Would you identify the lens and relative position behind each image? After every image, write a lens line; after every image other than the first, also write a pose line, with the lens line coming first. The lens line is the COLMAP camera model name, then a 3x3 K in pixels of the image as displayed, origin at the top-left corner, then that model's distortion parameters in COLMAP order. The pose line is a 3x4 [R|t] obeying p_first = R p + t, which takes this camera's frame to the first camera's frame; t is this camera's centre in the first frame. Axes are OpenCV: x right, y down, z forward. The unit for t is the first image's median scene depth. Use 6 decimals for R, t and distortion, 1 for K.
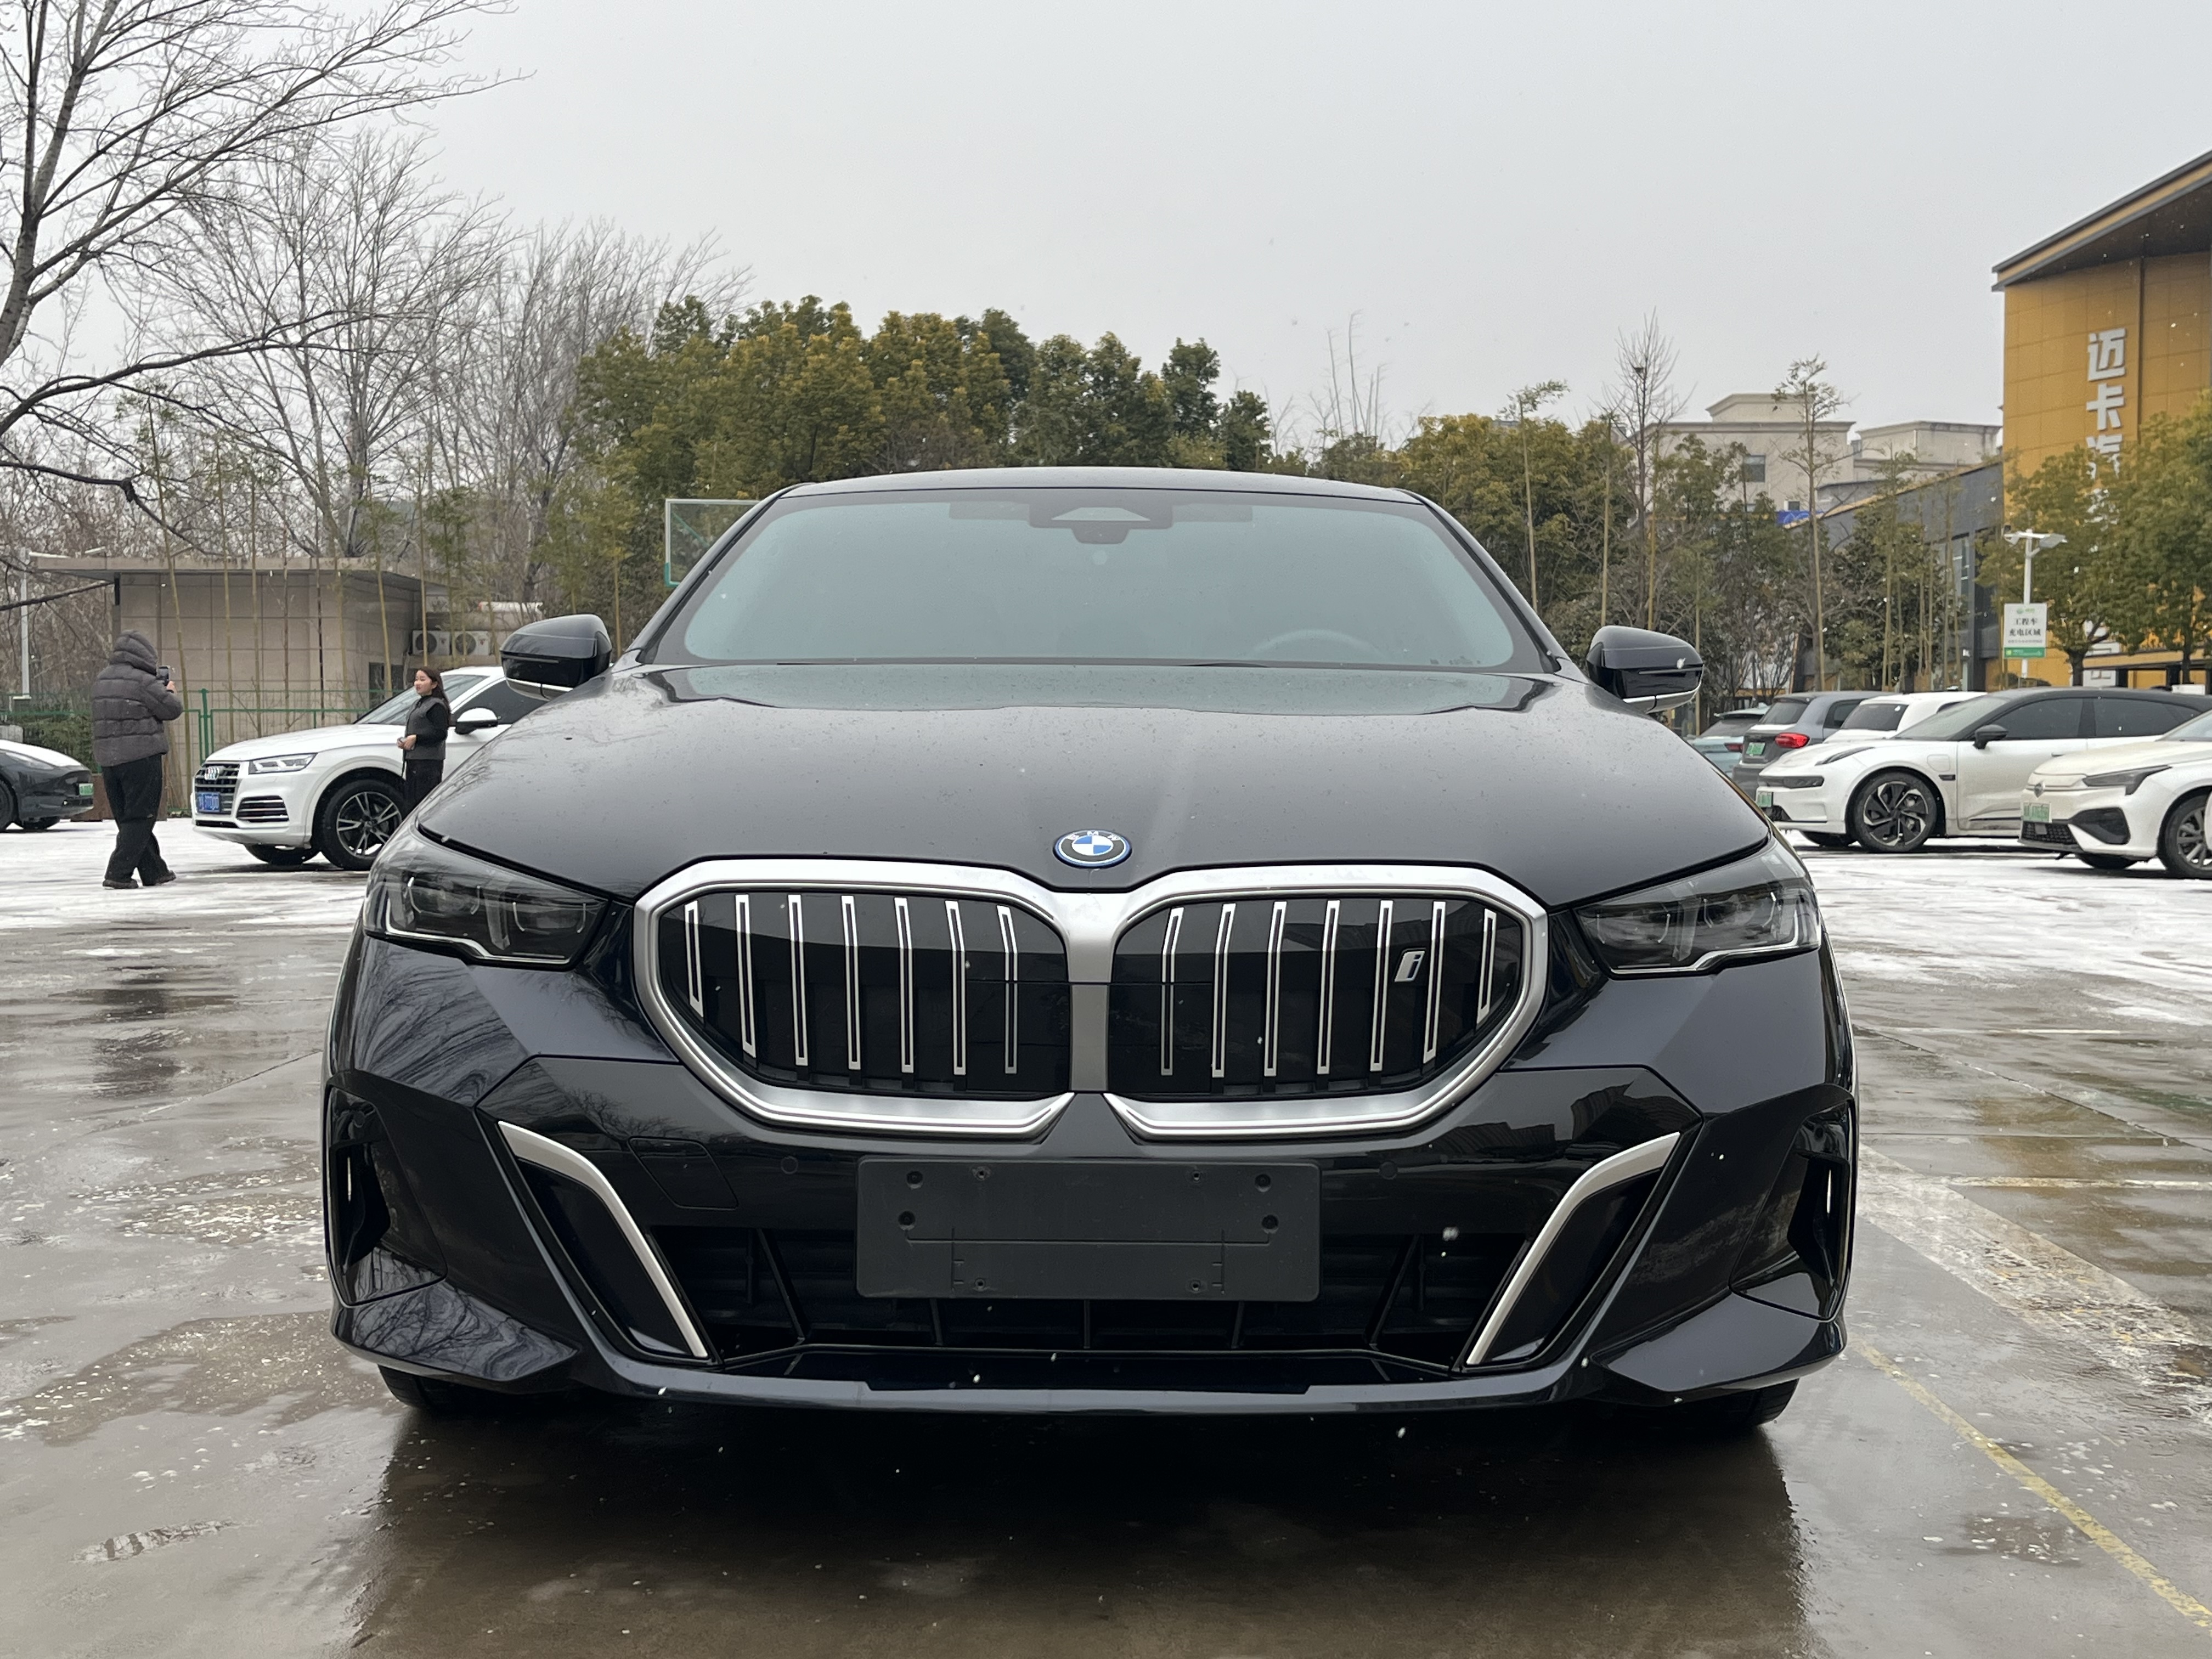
lens RADIAL K [[2628.3, 0, 1141.1], [0, 2628.3, 827.0], [0, 0, 1]] dist [0.101376, -0.182028]
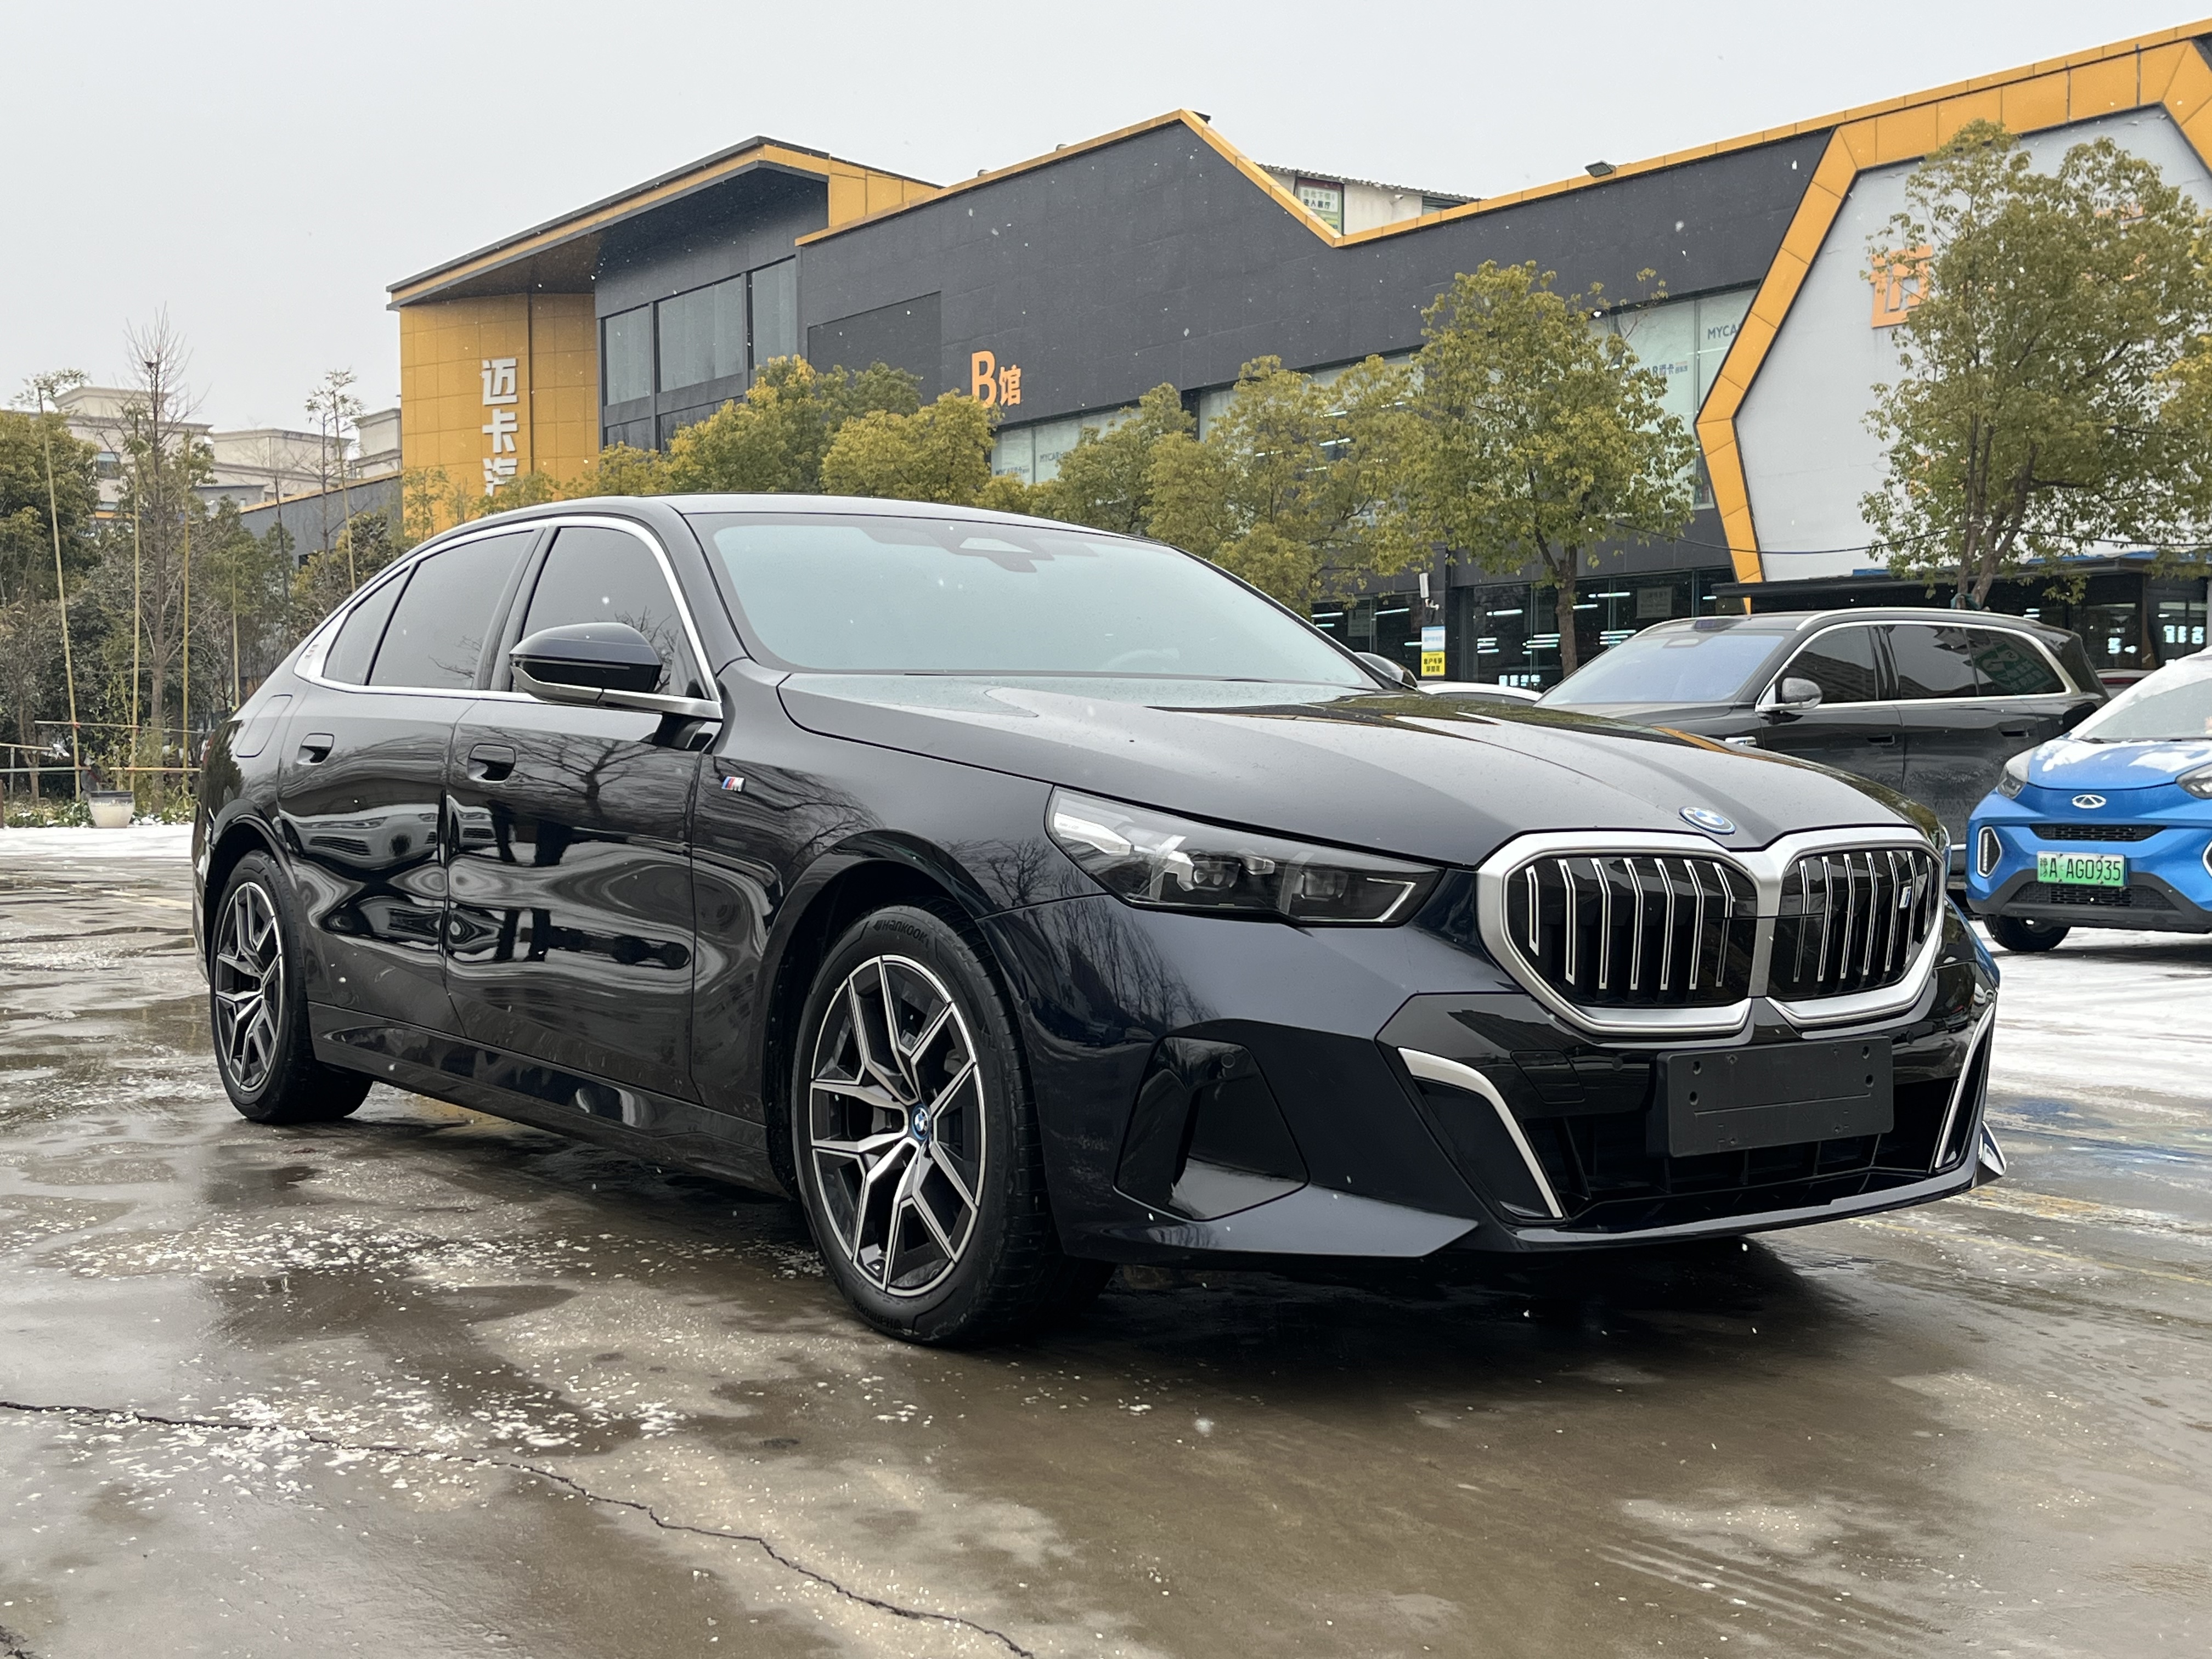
lens RADIAL K [[2567.1, 0, 1105.7], [0, 2567.1, 945.0], [0, 0, 1]] dist [0.083203, -0.169756]
pose [[0.822462, -0.048429, 0.566755, -0.069013], [0.023165, 0.998394, 0.051696, -0.000172], [-0.568349, -0.029389, 0.822263, 0.006254]]
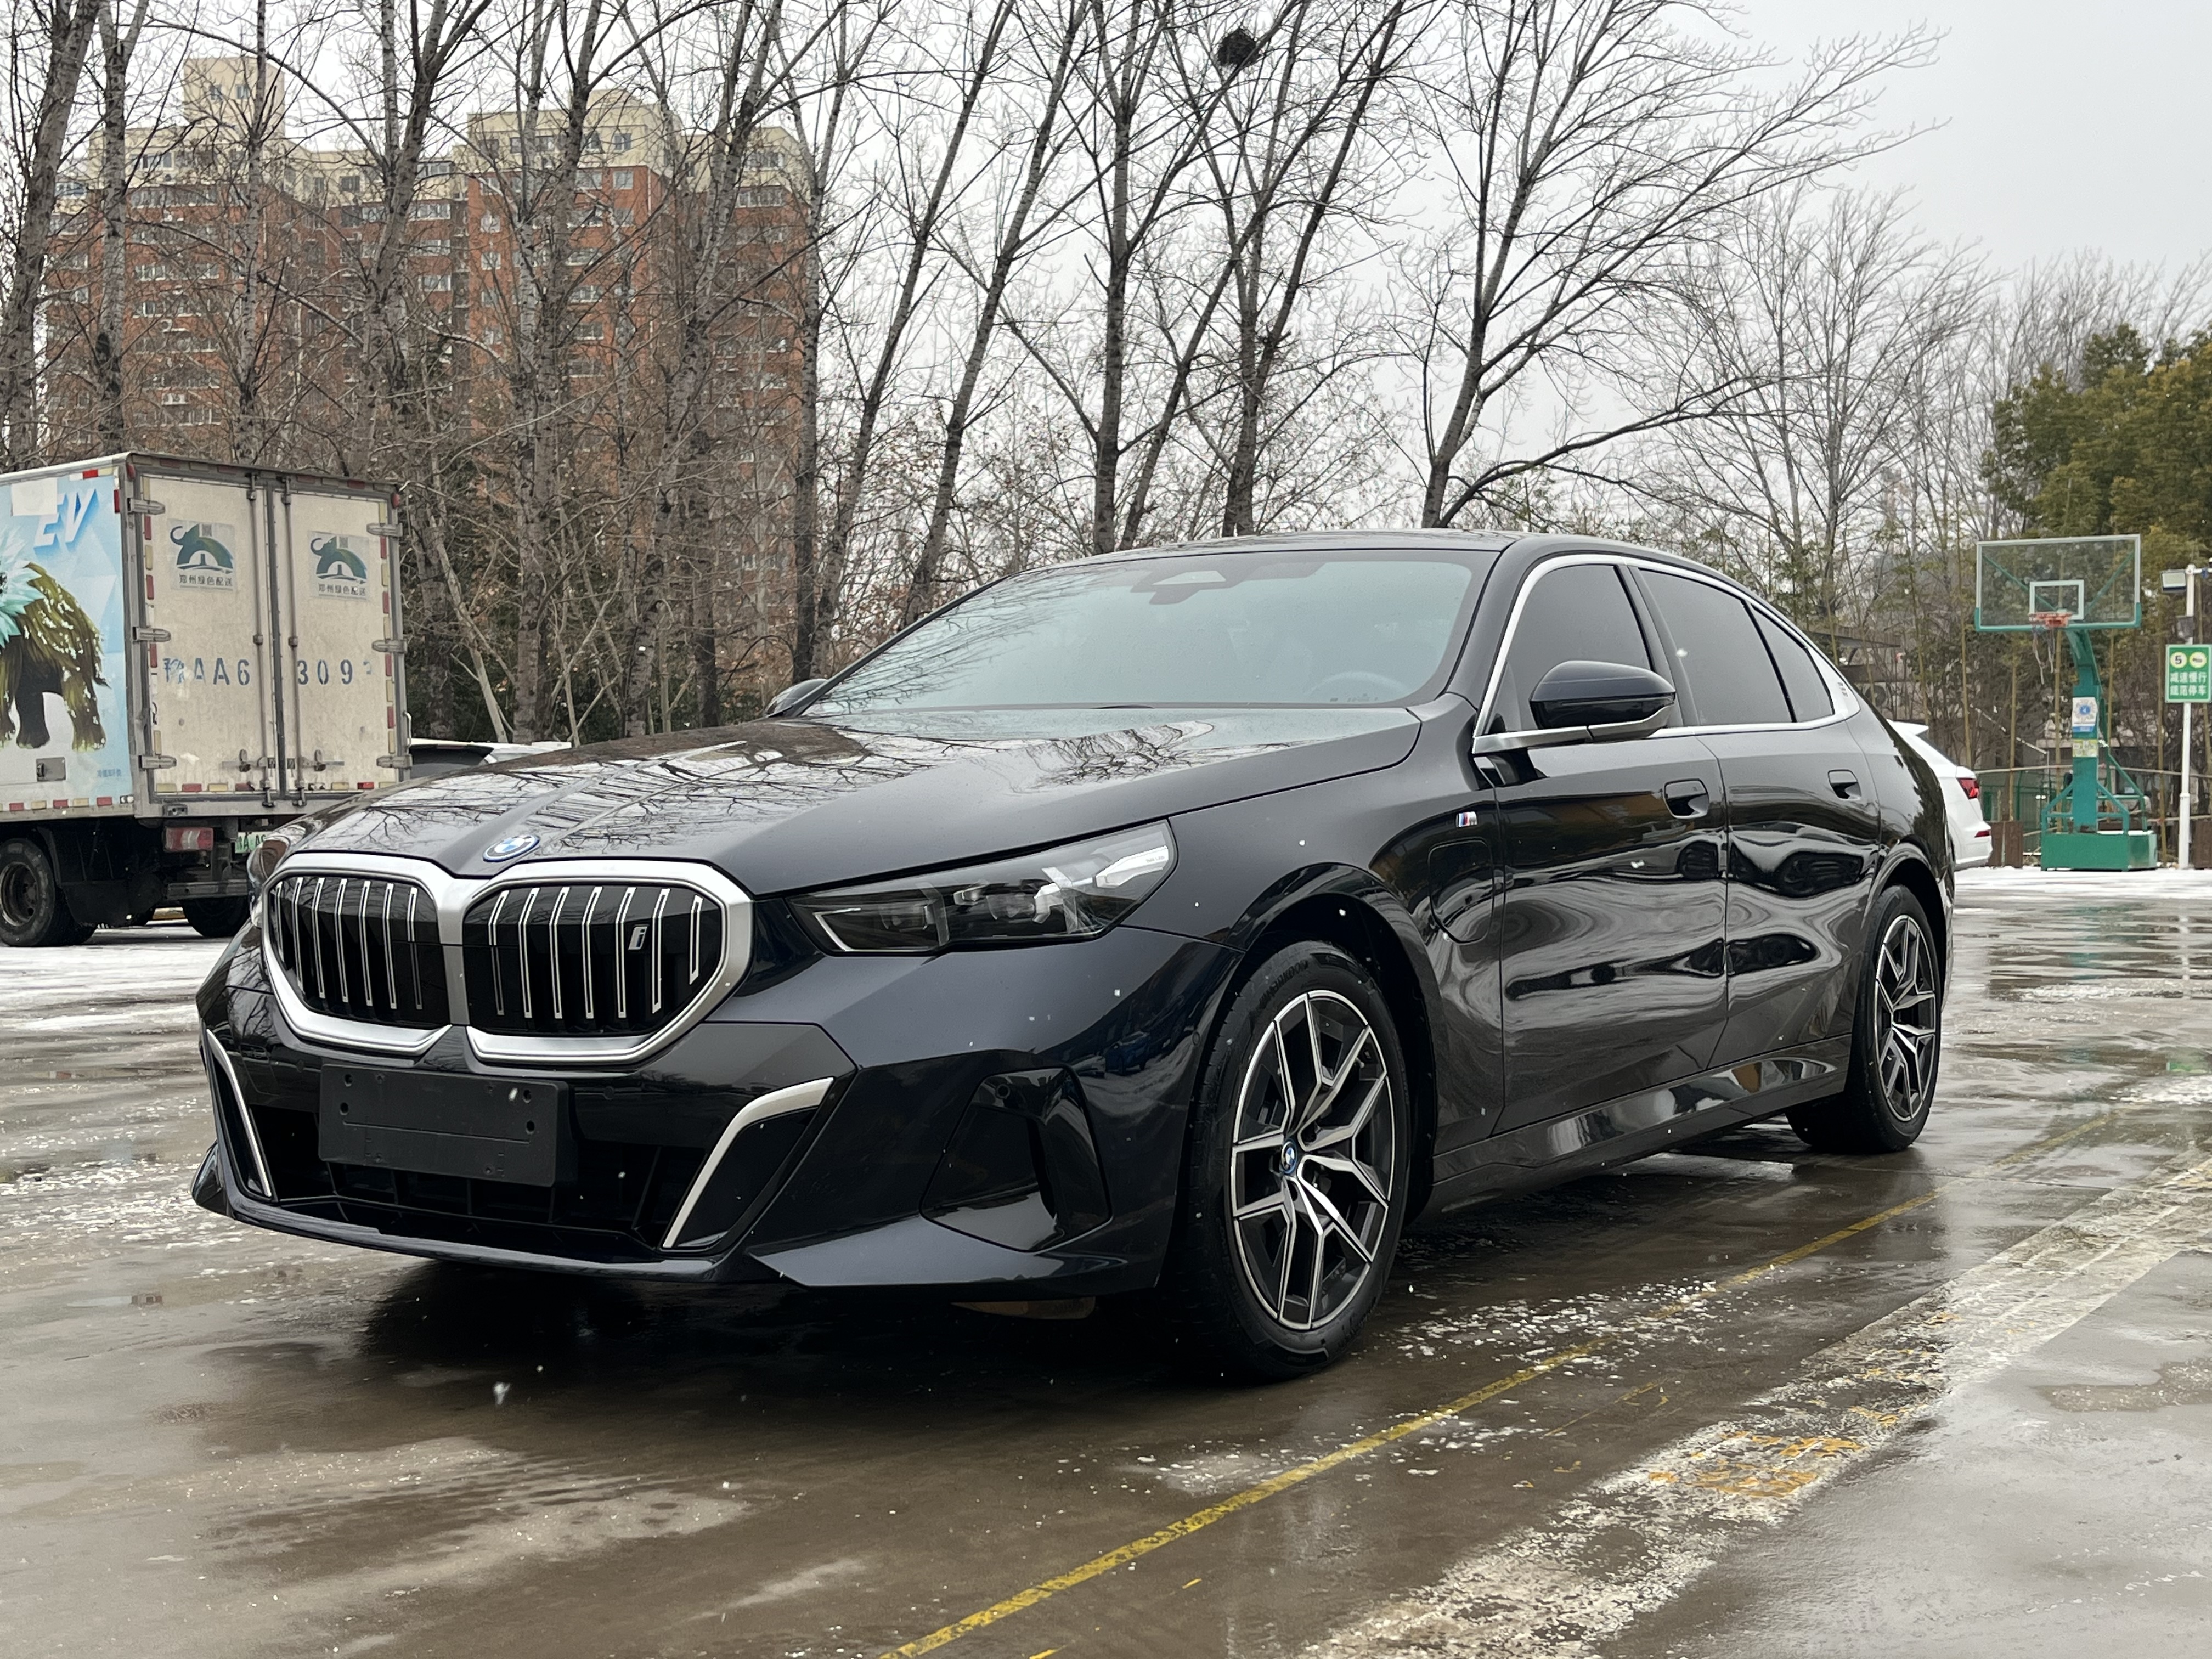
lens RADIAL K [[2662.4, 0, 1106.0], [0, 2662.4, 829.5], [0, 0, 1]] dist [0.096824, -0.586677]
pose [[0.831288, -0.000634, -0.555842, 0.067598], [-0.010444, 0.999805, -0.016760, 0.001242], [0.555744, 0.019738, 0.831119, 0.002043]]
